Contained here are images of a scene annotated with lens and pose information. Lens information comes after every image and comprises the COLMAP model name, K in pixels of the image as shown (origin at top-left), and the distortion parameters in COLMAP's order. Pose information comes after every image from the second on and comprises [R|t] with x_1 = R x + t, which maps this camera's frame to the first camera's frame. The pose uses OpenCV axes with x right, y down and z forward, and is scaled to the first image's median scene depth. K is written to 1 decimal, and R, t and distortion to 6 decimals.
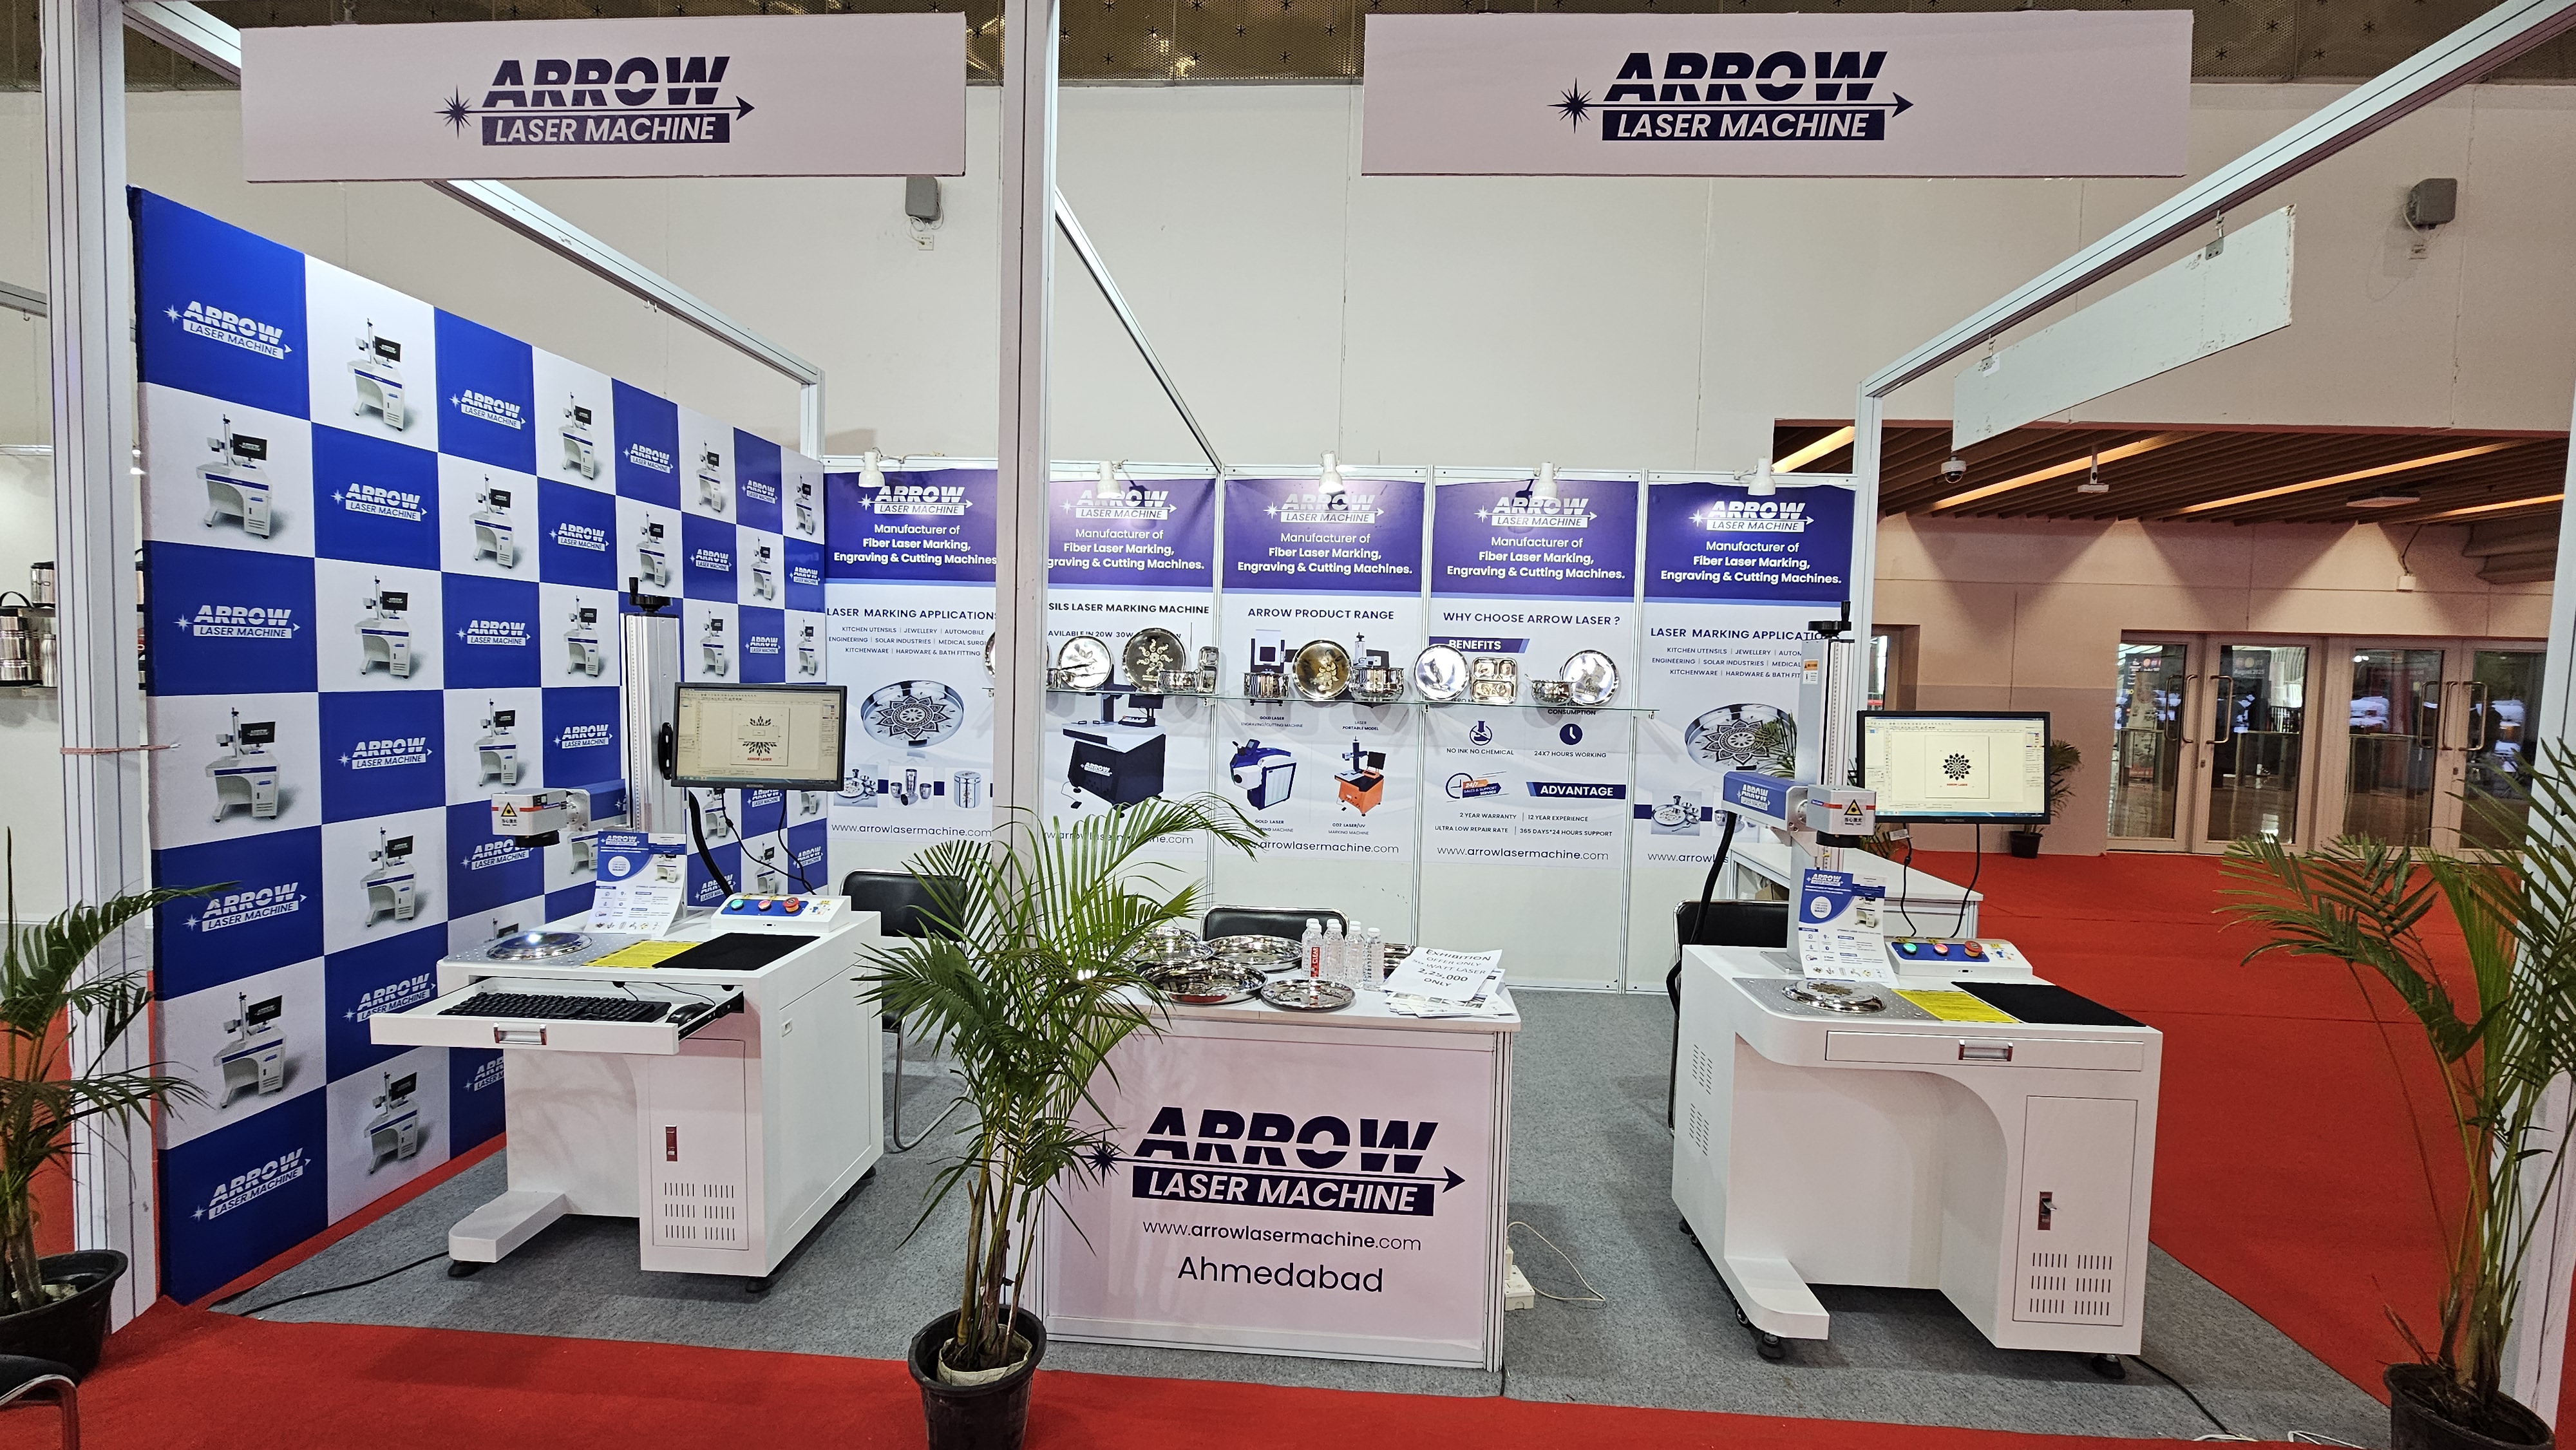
lens RADIAL K [[1036.9, 0, 1284.1], [0, 1036.9, 729.0], [0, 0, 1]] dist [-0.001500, -0.000365]
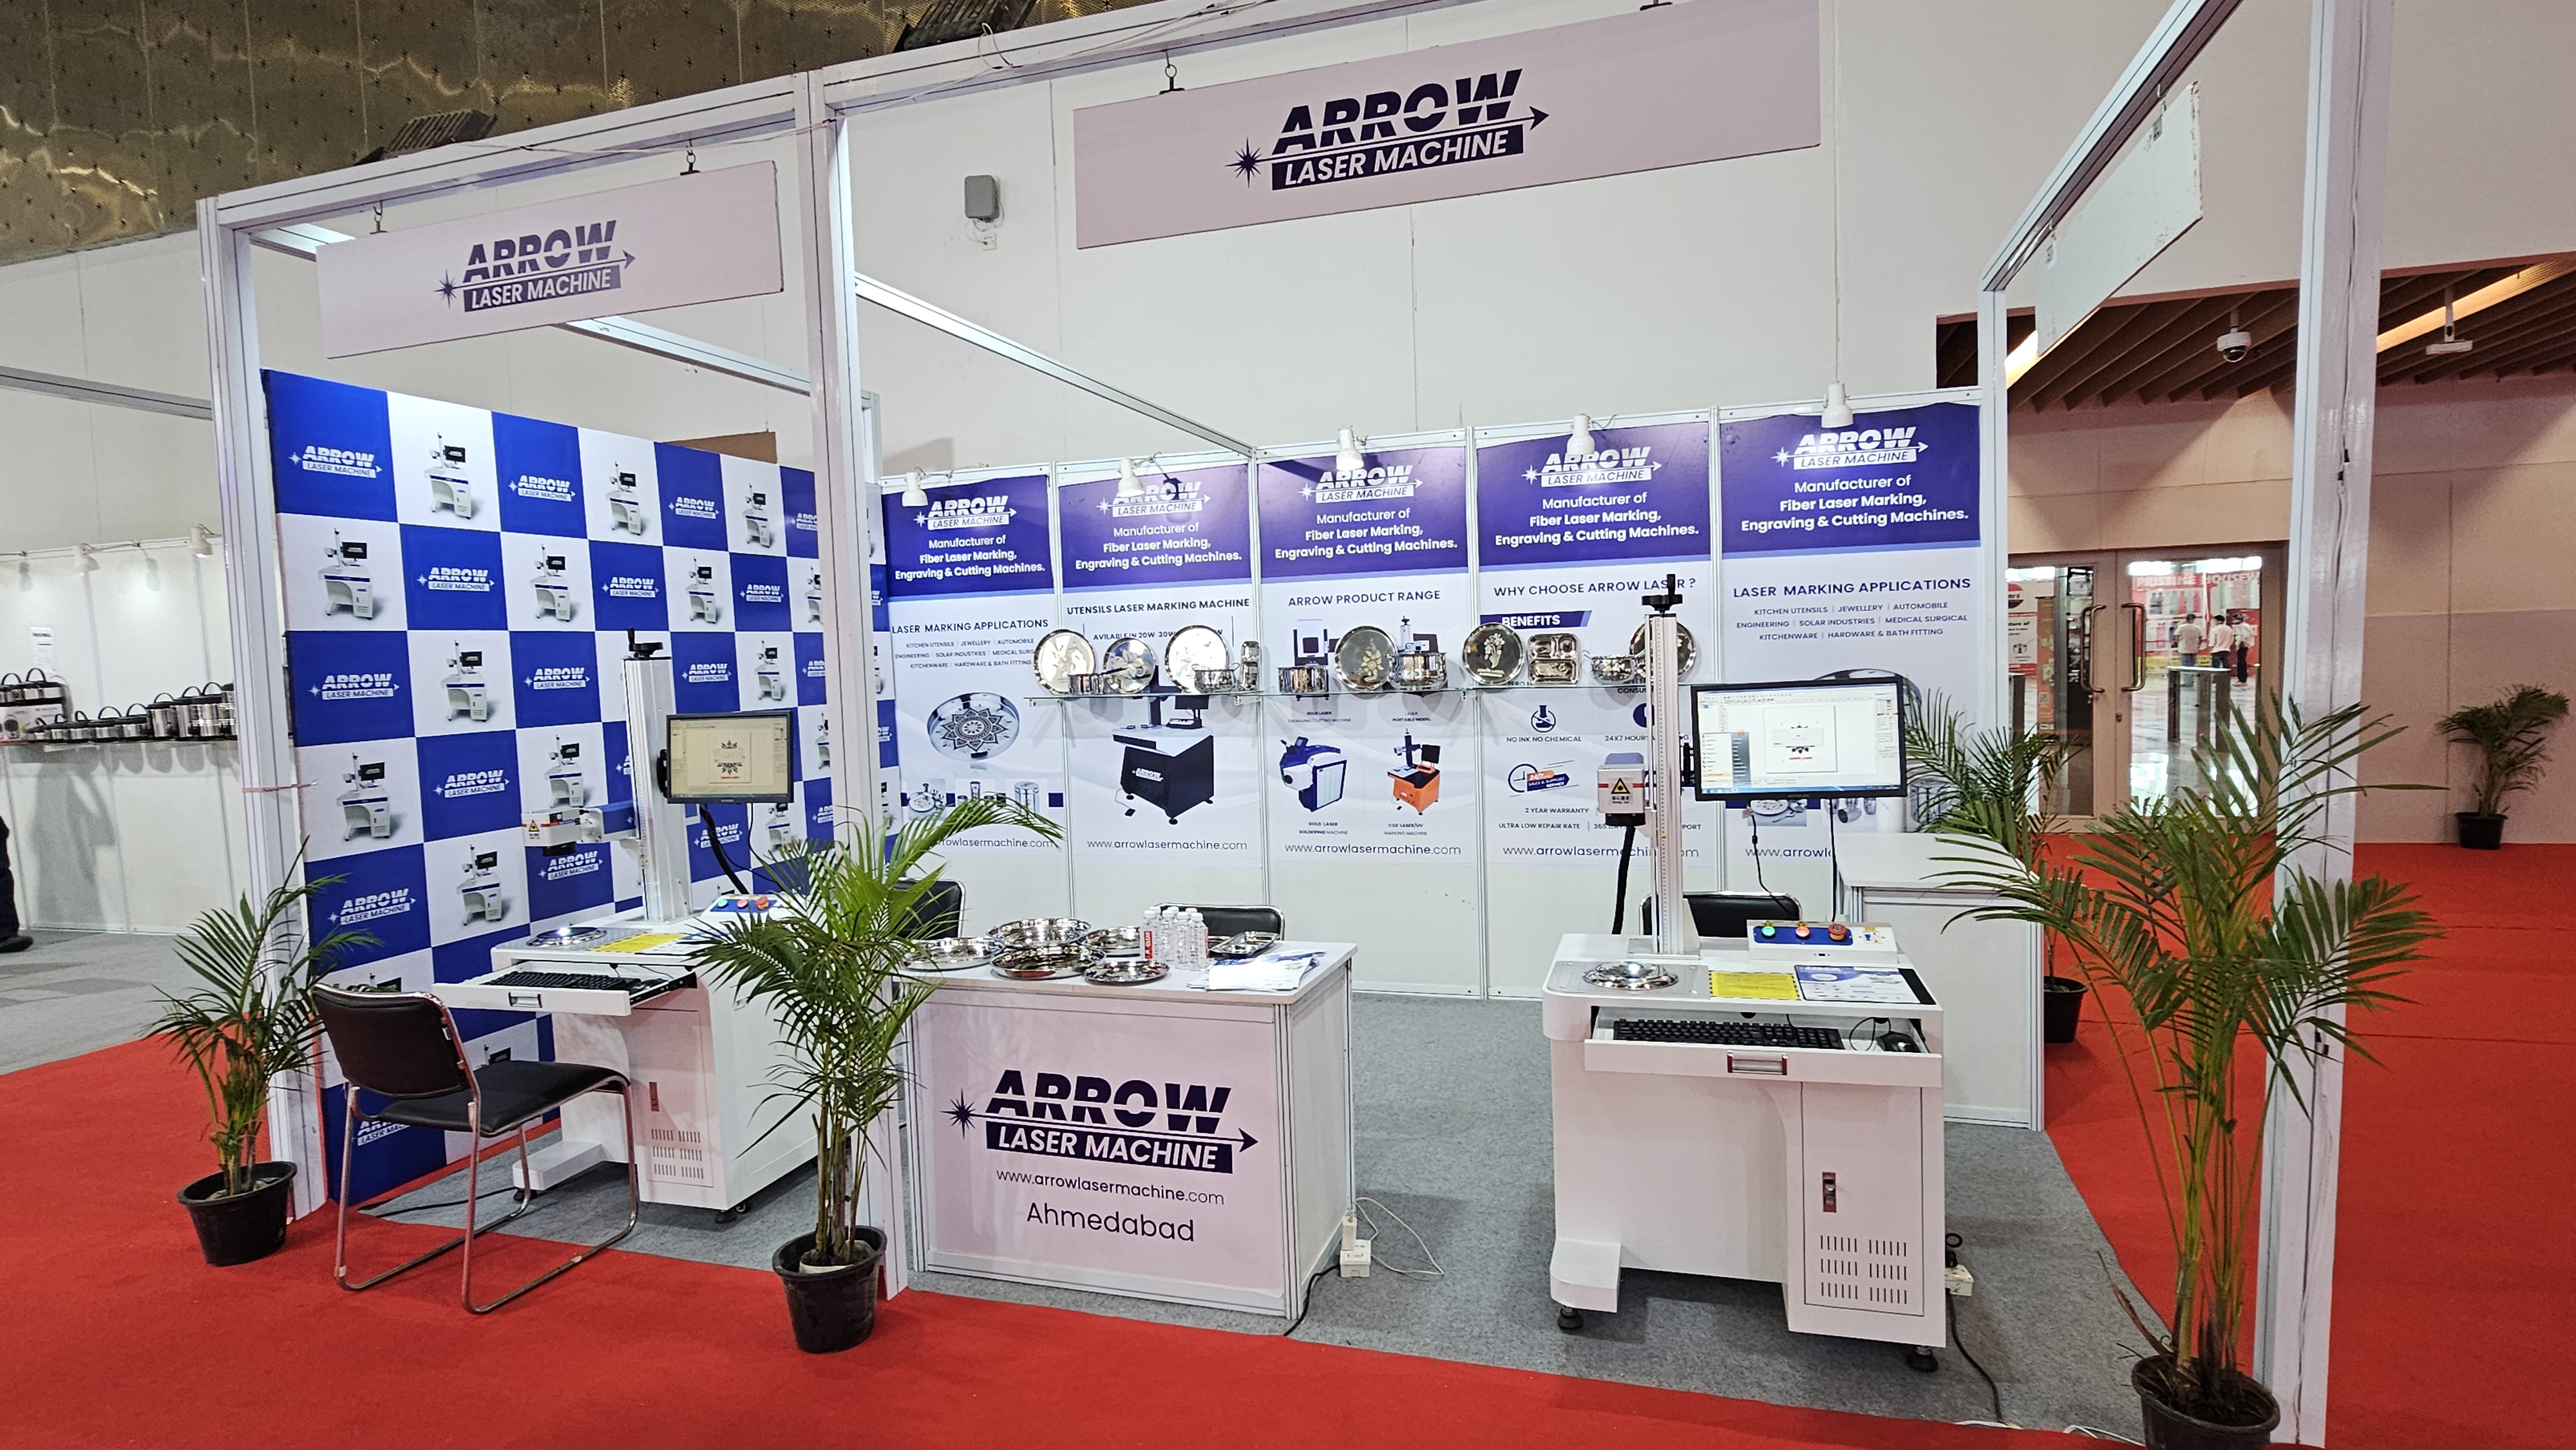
lens RADIAL K [[1283.3, 0, 1294.0], [0, 1283.3, 732.5], [0, 0, 1]] dist [-0.002196, -0.001631]
pose [[0.968455, -0.045040, -0.245084, 0.495972], [0.047225, 0.998880, 0.003043, 0.004458], [0.244672, -0.014521, 0.969497, -0.254689]]
